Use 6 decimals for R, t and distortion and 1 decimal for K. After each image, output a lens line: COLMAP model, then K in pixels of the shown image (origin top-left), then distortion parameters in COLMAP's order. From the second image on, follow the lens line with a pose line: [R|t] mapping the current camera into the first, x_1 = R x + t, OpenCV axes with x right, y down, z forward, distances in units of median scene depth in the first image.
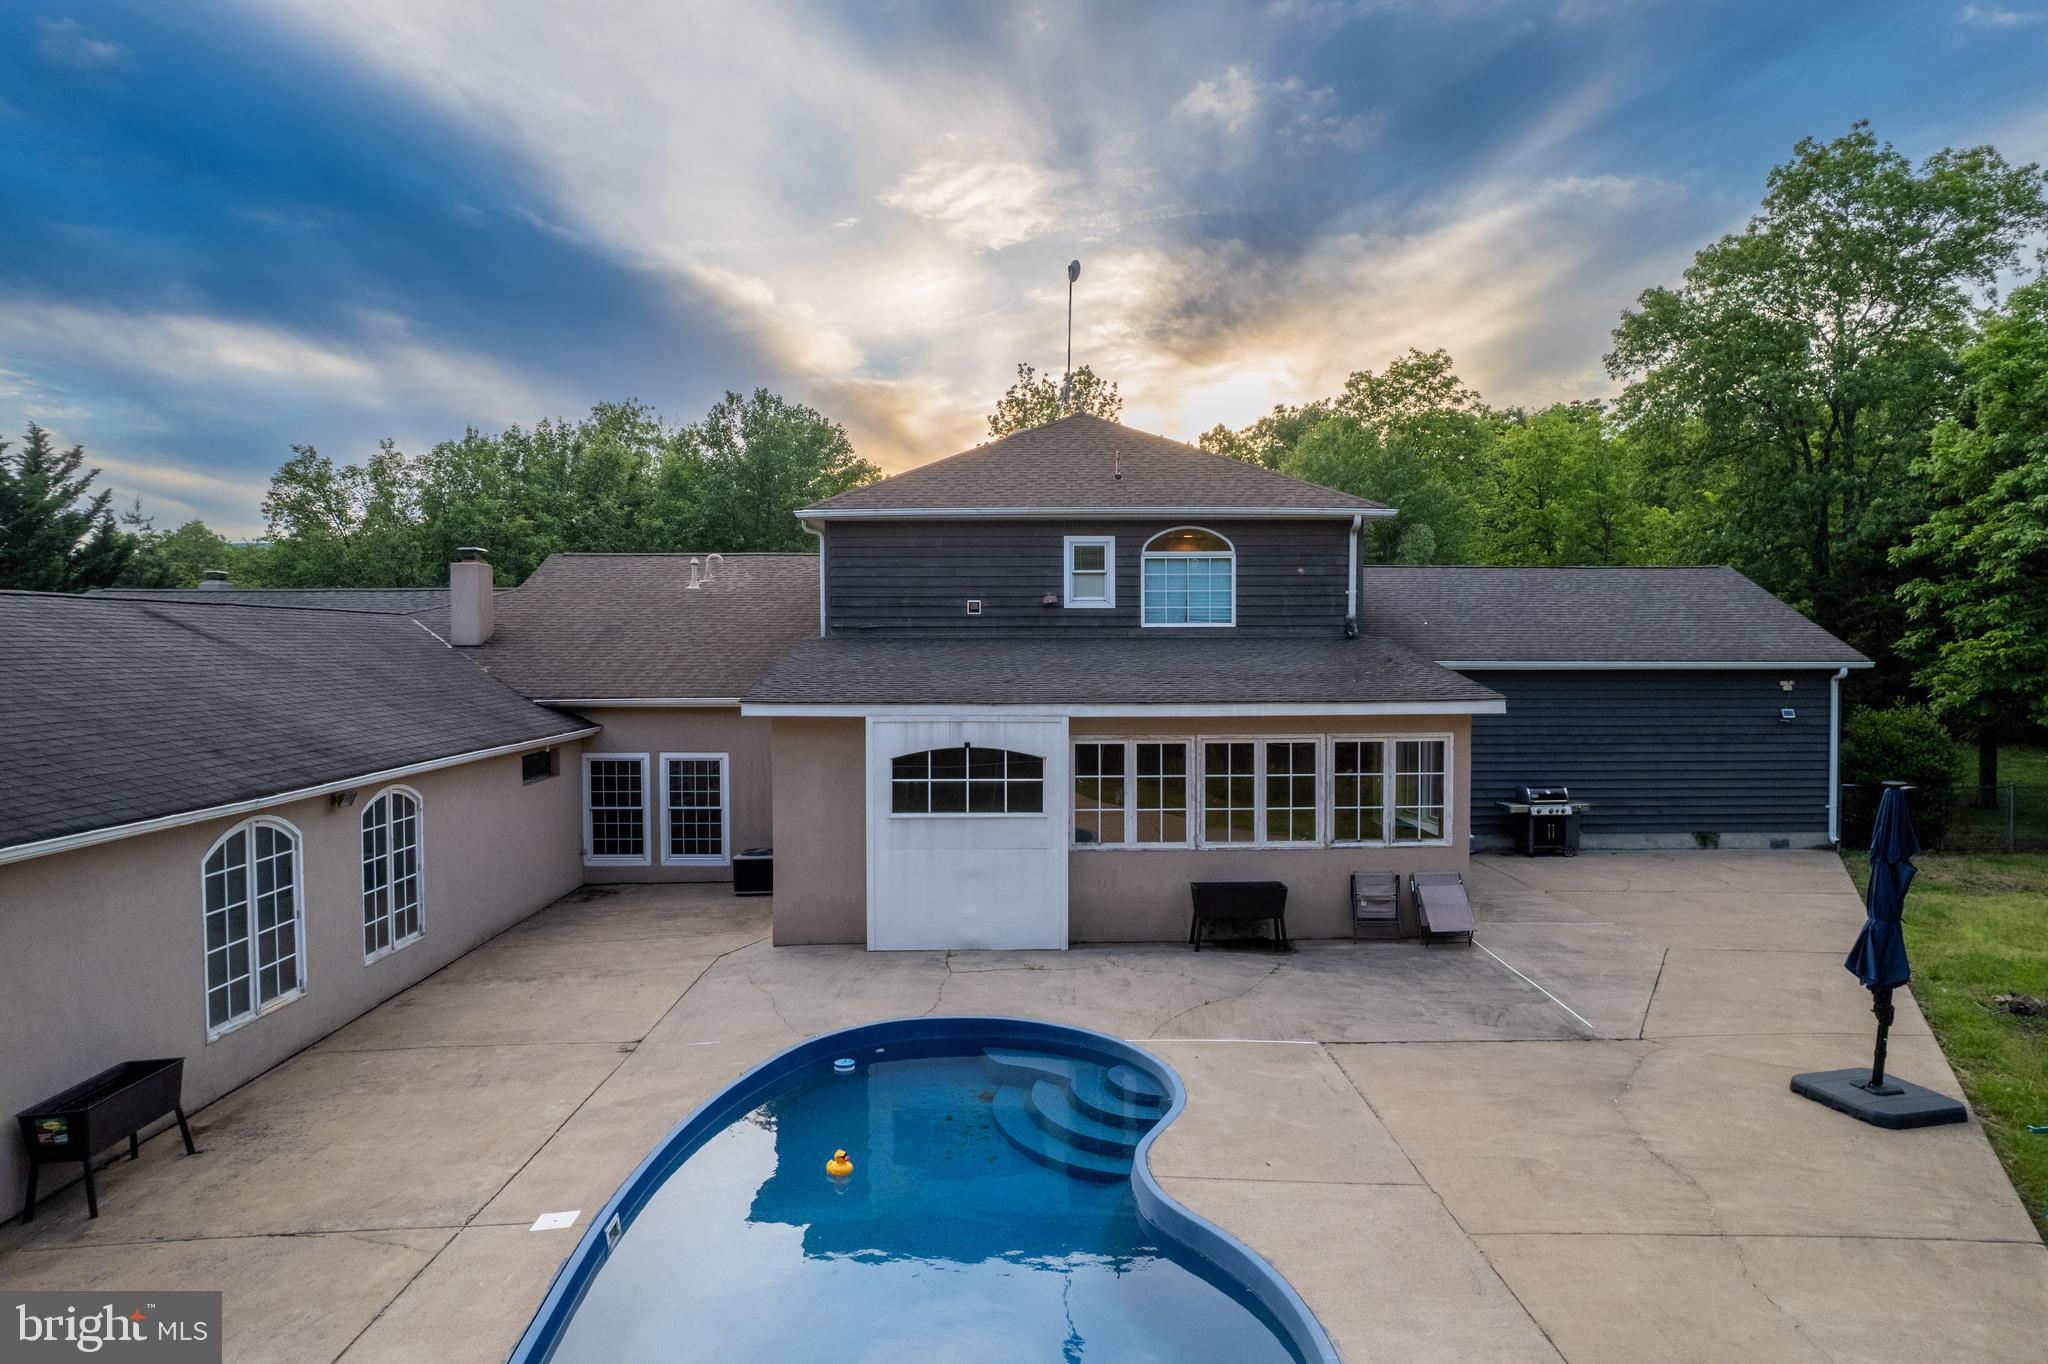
lens RADIAL K [[1329.9, 0, 1024.0], [0, 1329.9, 682.0], [0, 0, 1]] dist [-0.068403, 0.065450]
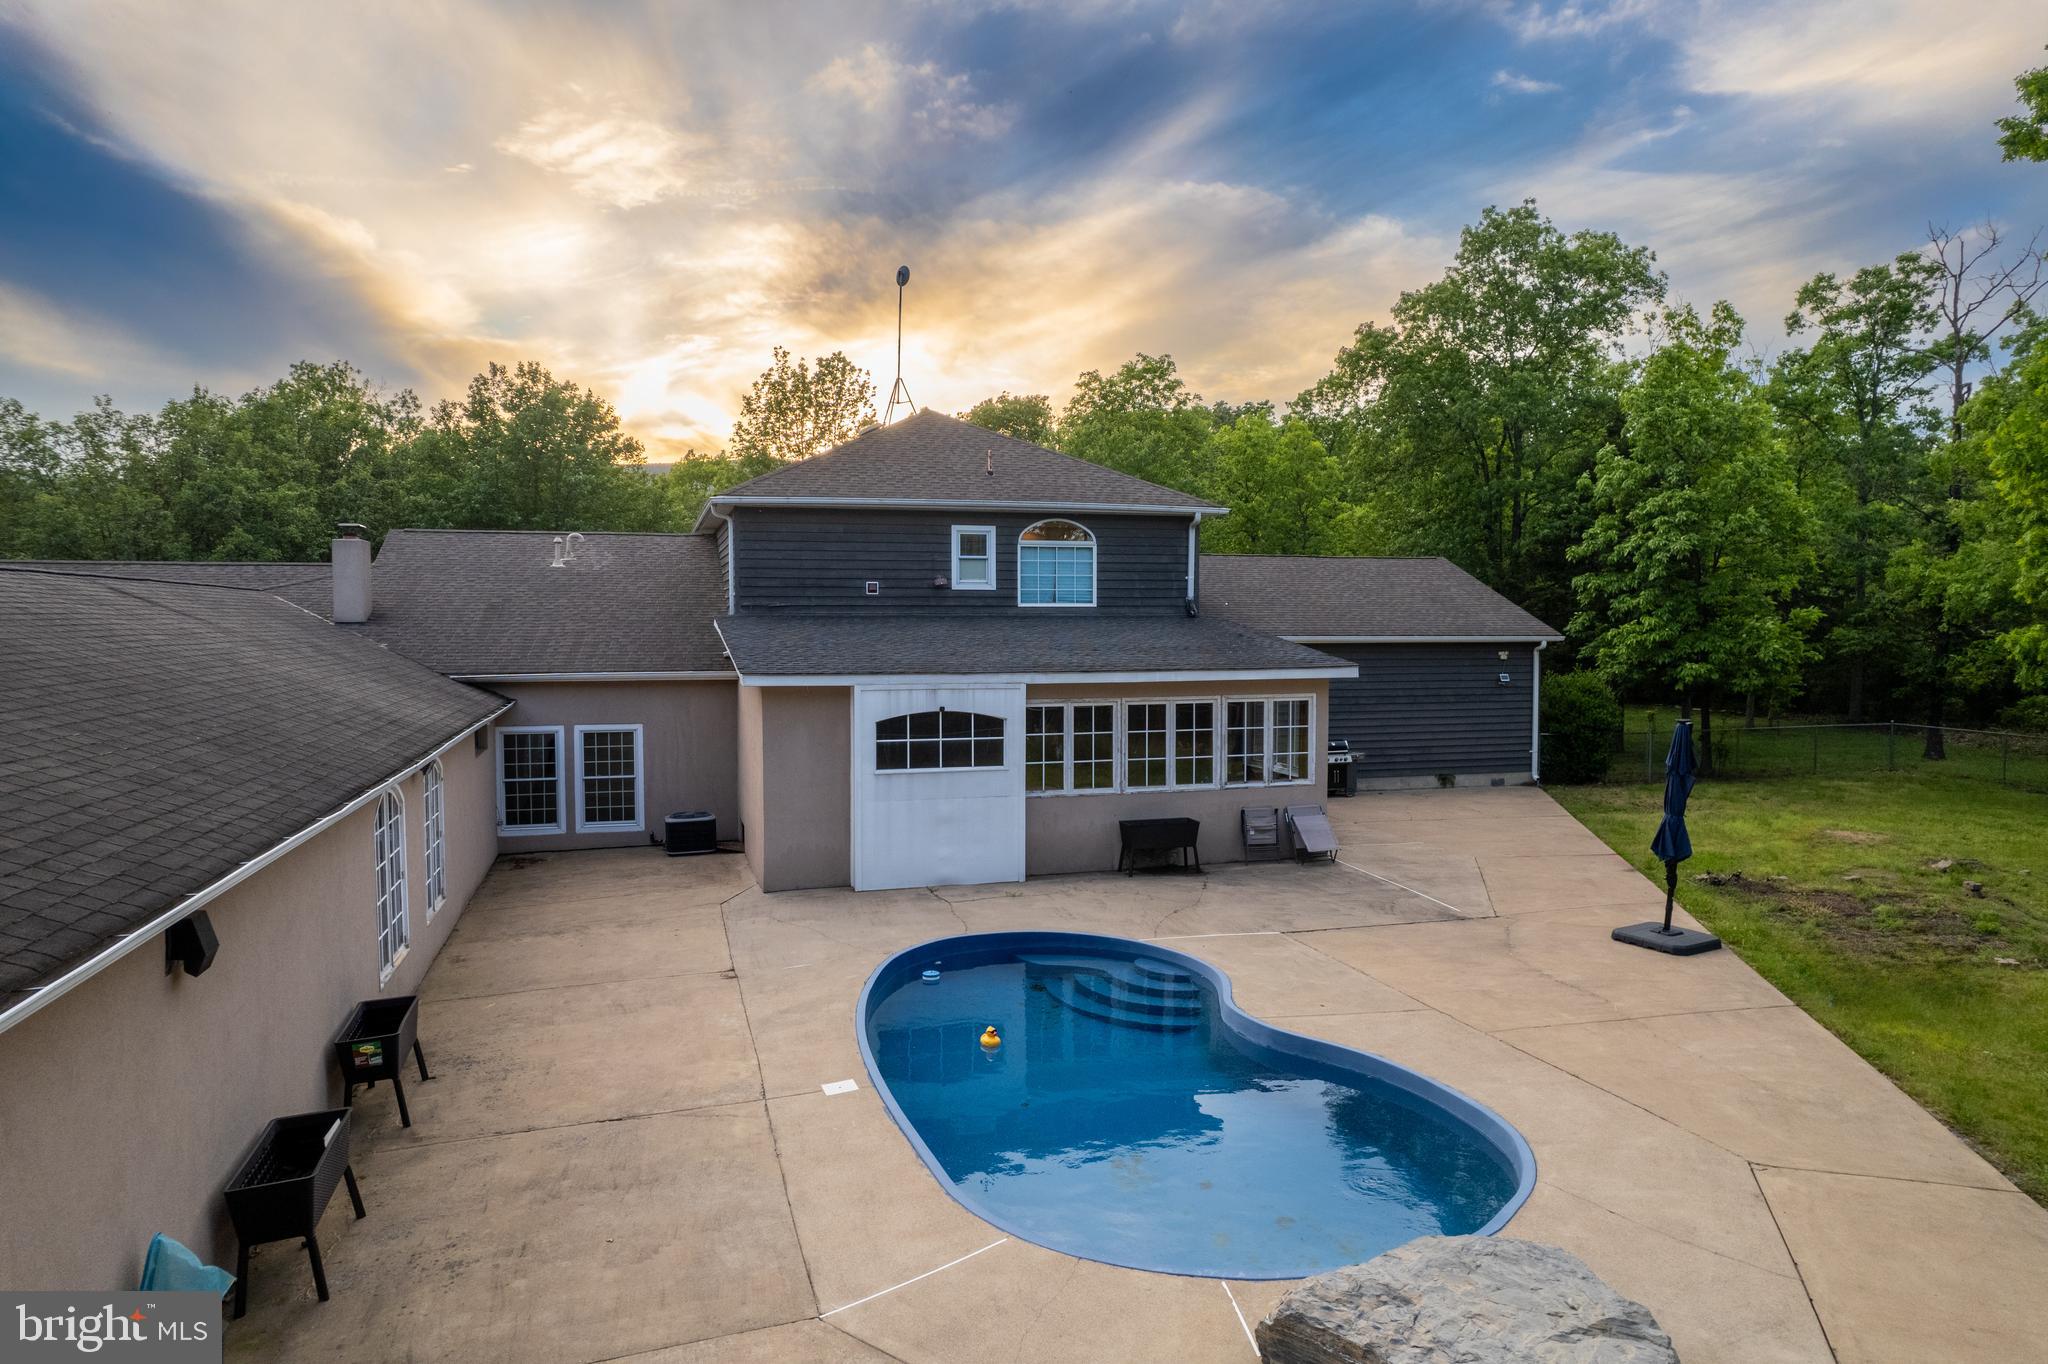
lens RADIAL K [[1329.9, 0, 1024.0], [0, 1329.9, 682.0], [0, 0, 1]] dist [-0.068403, 0.065450]
pose [[0.963360, -0.010933, 0.267990, -0.212454], [0.006223, 0.999811, 0.018417, 0.002317], [-0.268141, -0.016074, 0.963246, -0.099511]]
